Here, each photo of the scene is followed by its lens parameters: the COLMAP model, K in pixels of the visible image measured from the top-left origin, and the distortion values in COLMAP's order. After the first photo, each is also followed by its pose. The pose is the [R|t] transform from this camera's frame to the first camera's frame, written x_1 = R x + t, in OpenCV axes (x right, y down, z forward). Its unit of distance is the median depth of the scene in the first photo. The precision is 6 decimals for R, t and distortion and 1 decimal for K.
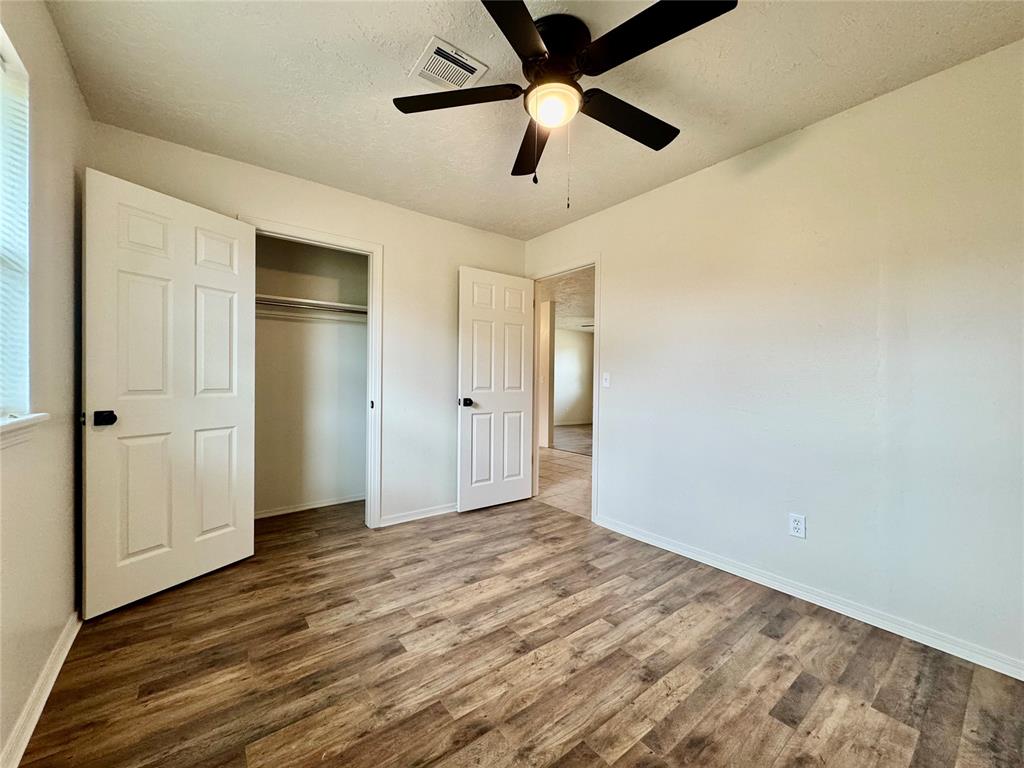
lens RADIAL K [[406.3, 0, 512.3], [0, 406.3, 382.2], [0, 0, 1]] dist [-0.000726, -0.000484]
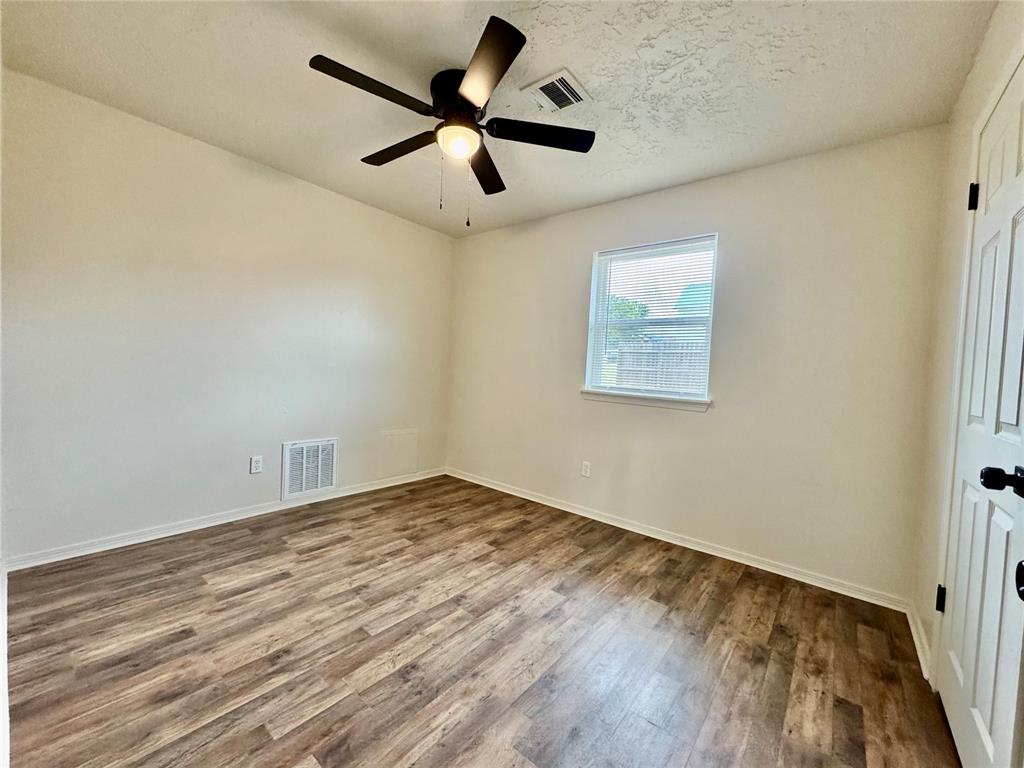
lens RADIAL K [[406.3, 0, 512.3], [0, 406.3, 382.2], [0, 0, 1]] dist [-0.000726, -0.000484]
pose [[-0.973084, -0.053604, -0.224129, 0.163153], [-0.062813, 0.997441, 0.034159, -0.014221], [0.221725, 0.047318, -0.973961, 2.039463]]
